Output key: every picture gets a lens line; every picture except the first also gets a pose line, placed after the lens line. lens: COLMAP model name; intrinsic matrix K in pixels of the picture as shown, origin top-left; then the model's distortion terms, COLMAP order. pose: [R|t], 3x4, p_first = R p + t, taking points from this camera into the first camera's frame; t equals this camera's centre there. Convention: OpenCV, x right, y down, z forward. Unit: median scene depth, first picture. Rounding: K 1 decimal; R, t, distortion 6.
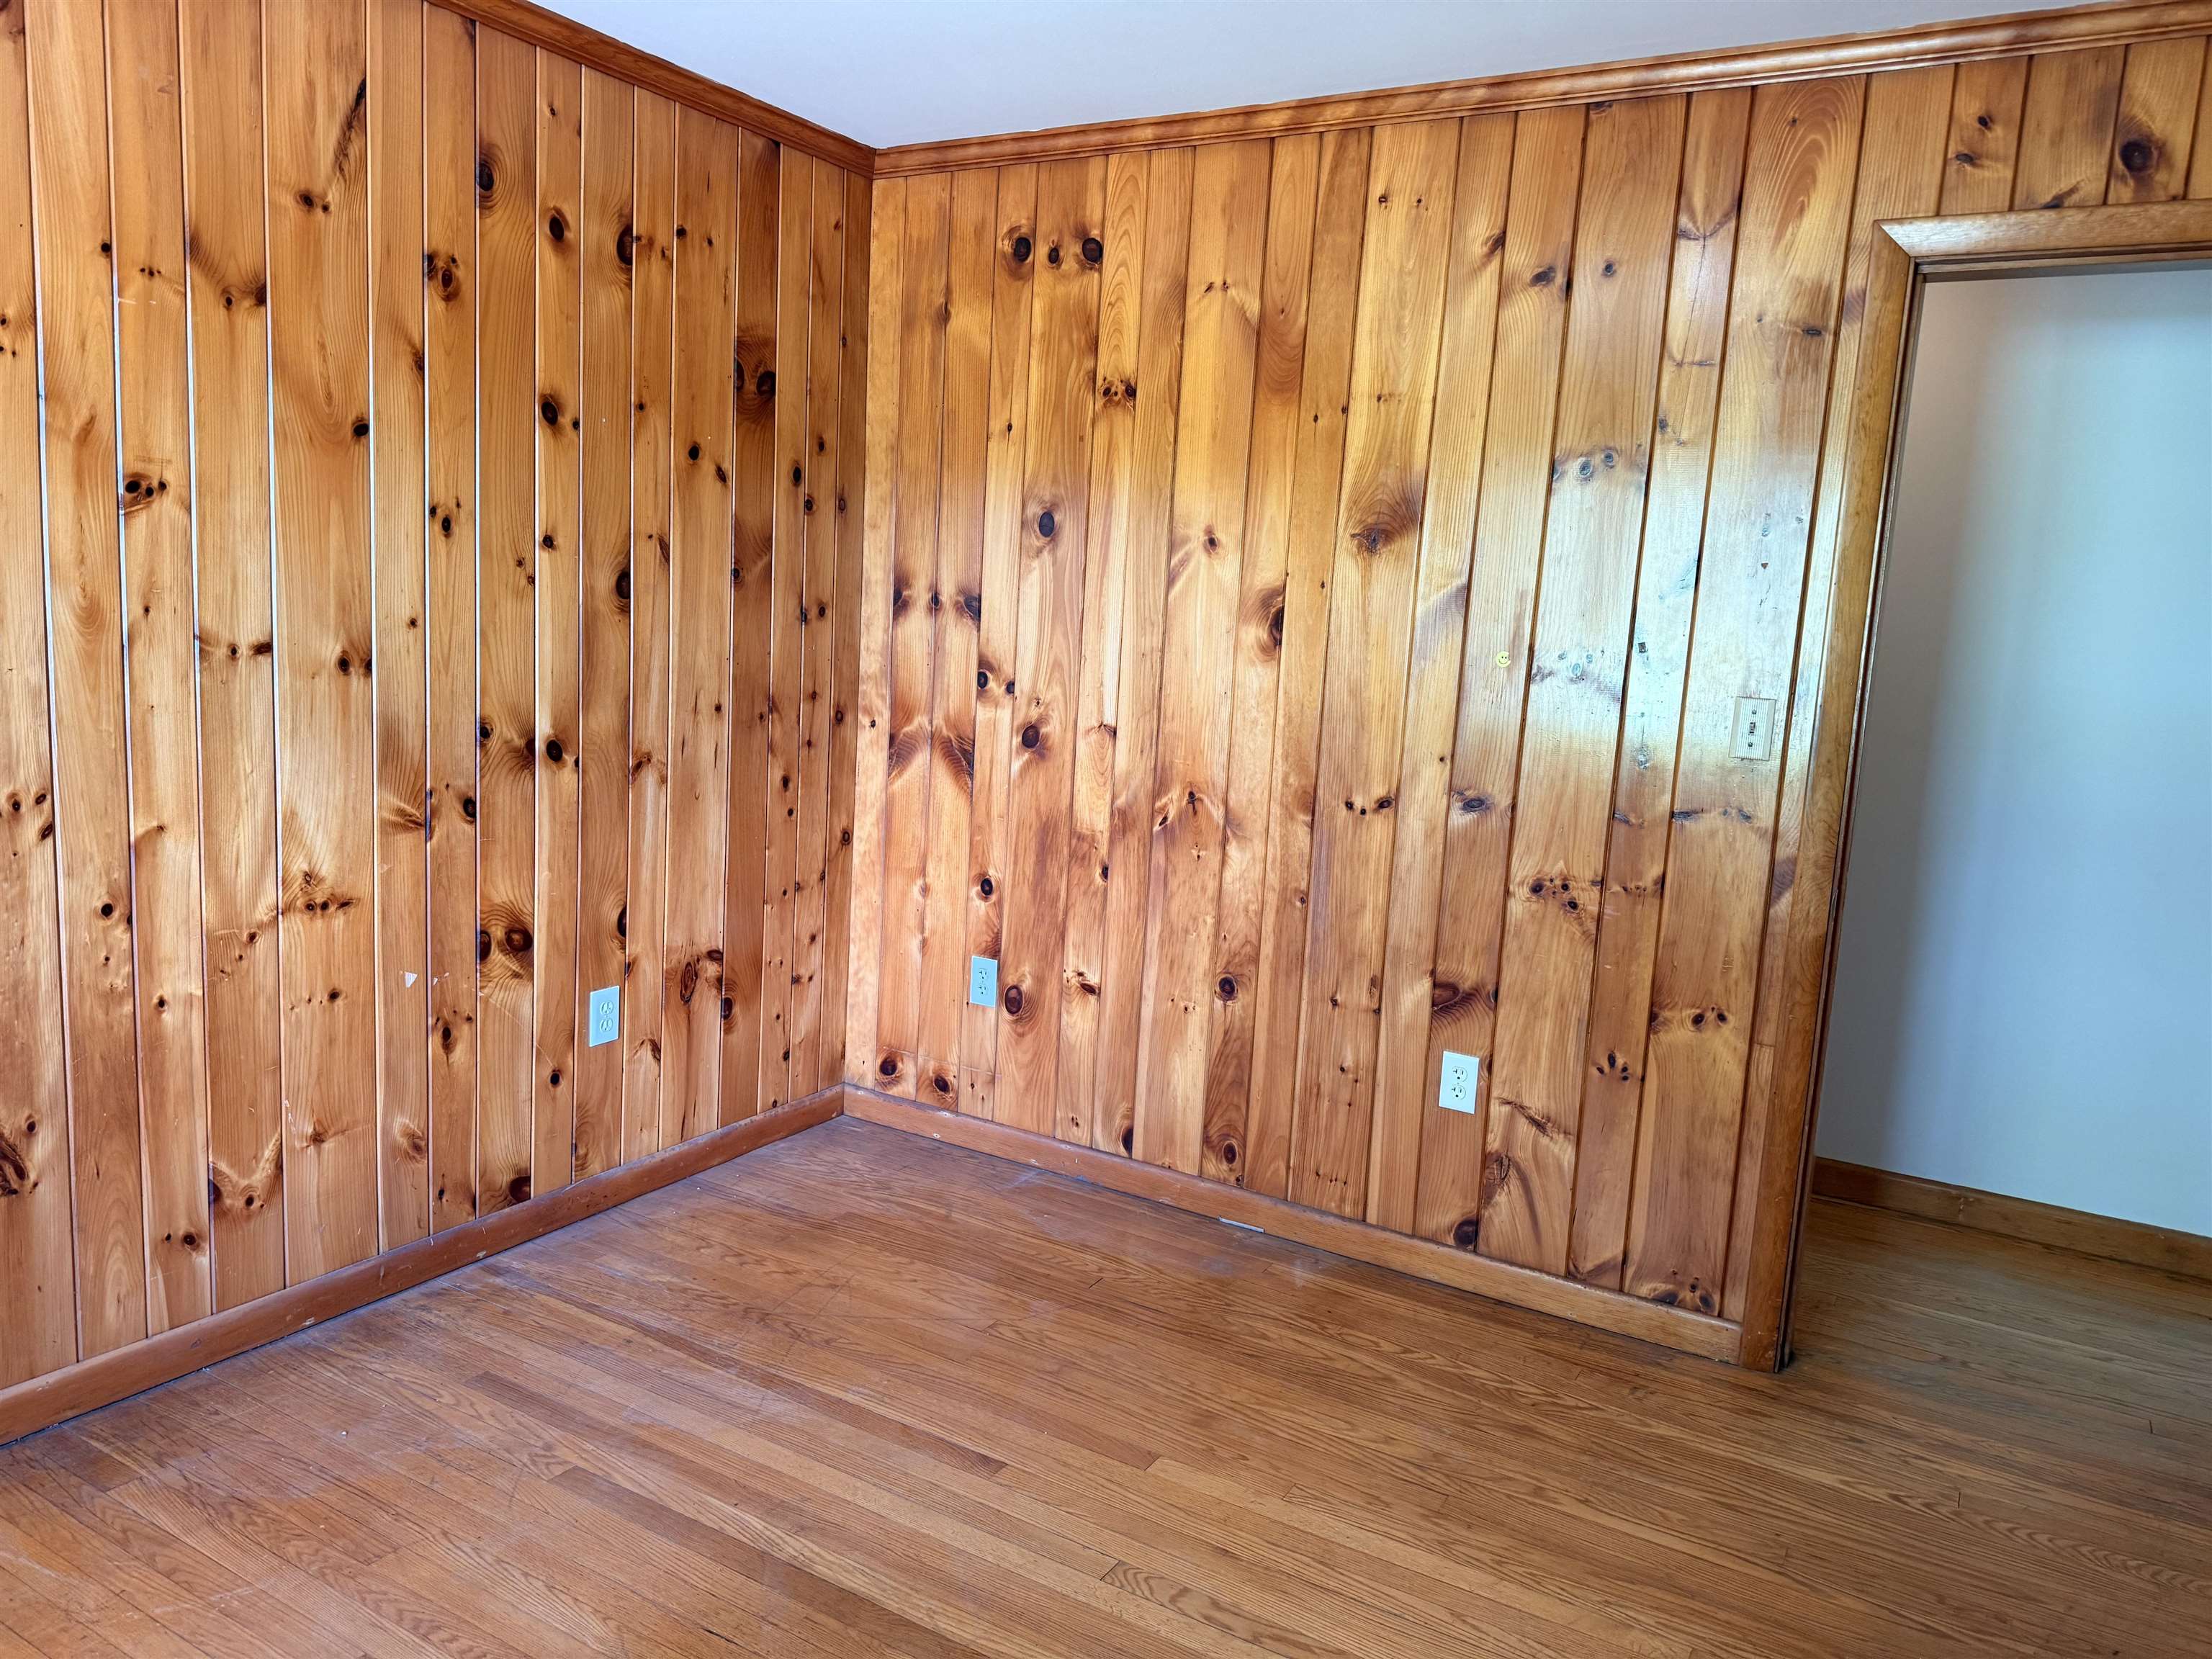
lens RADIAL K [[1546.7, 0, 1104.5], [0, 1546.7, 818.3], [0, 0, 1]] dist [-0.001579, -0.008732]
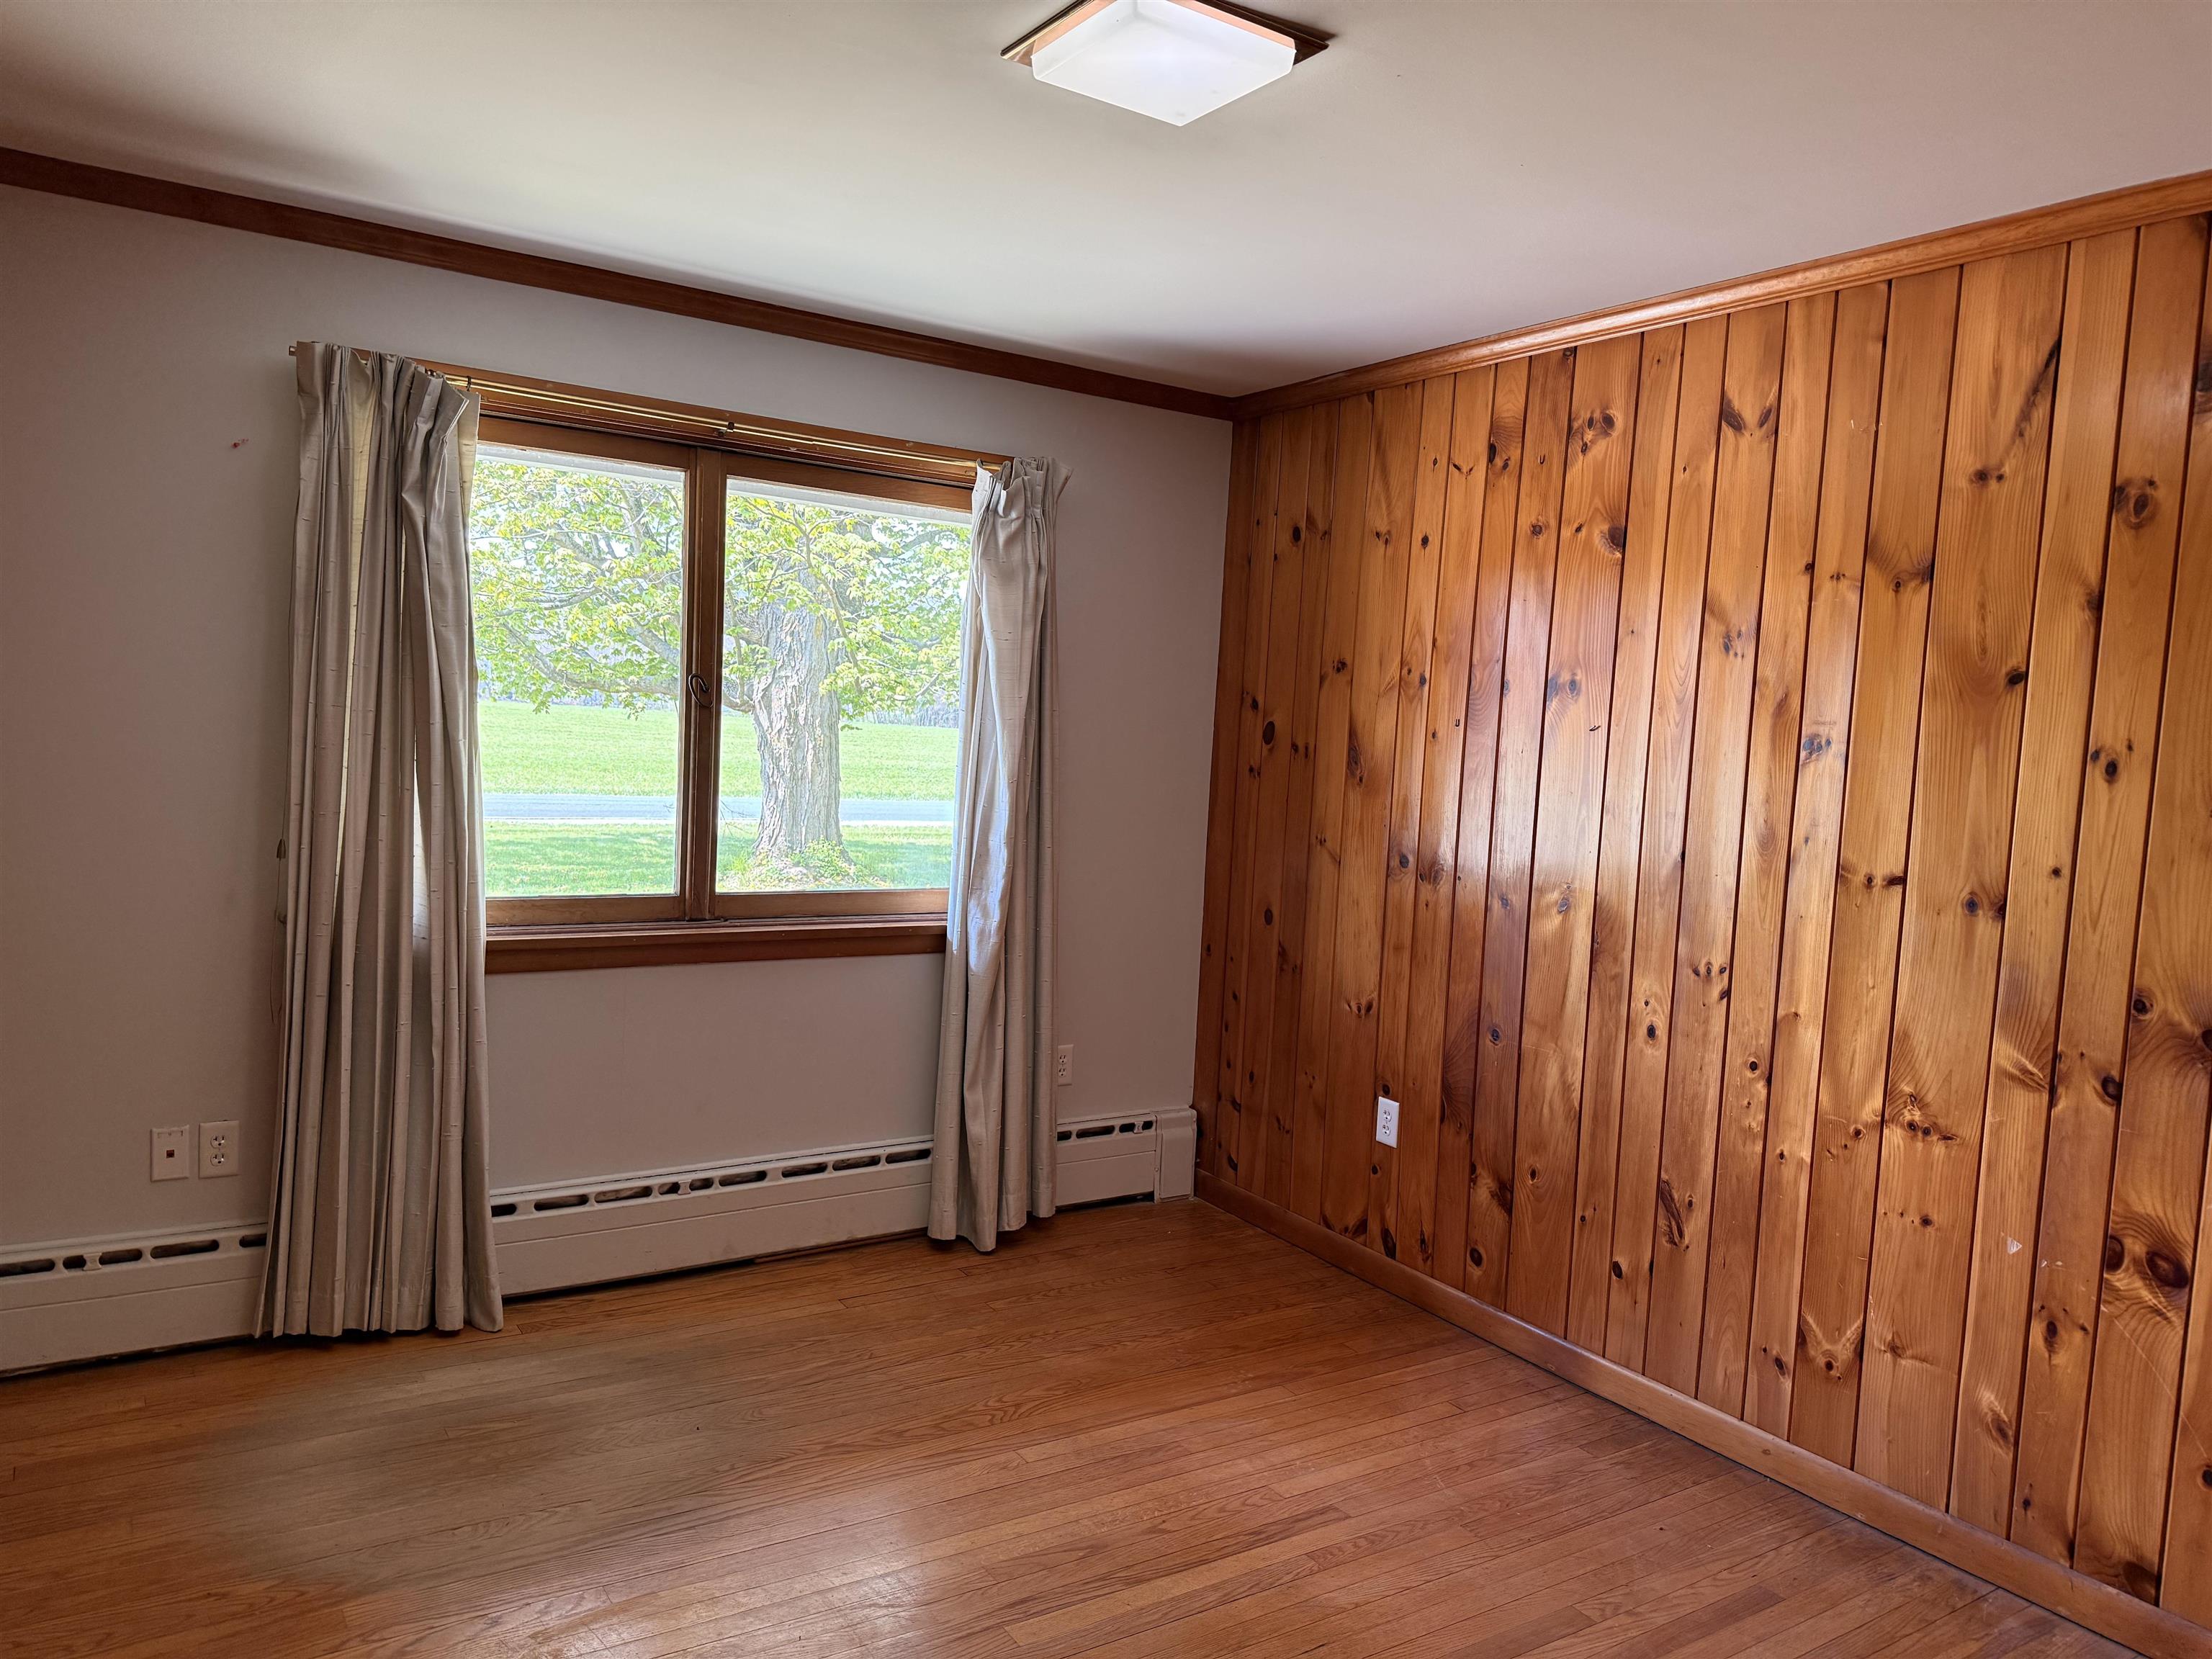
lens RADIAL K [[1546.7, 0, 1108.3], [0, 1546.7, 831.0], [0, 0, 1]] dist [-0.001579, -0.008732]
pose [[-0.430580, -0.012097, -0.902471, 0.692119], [-0.196995, 0.977062, 0.080892, -0.119680], [0.880791, 0.212613, -0.423087, 0.933297]]
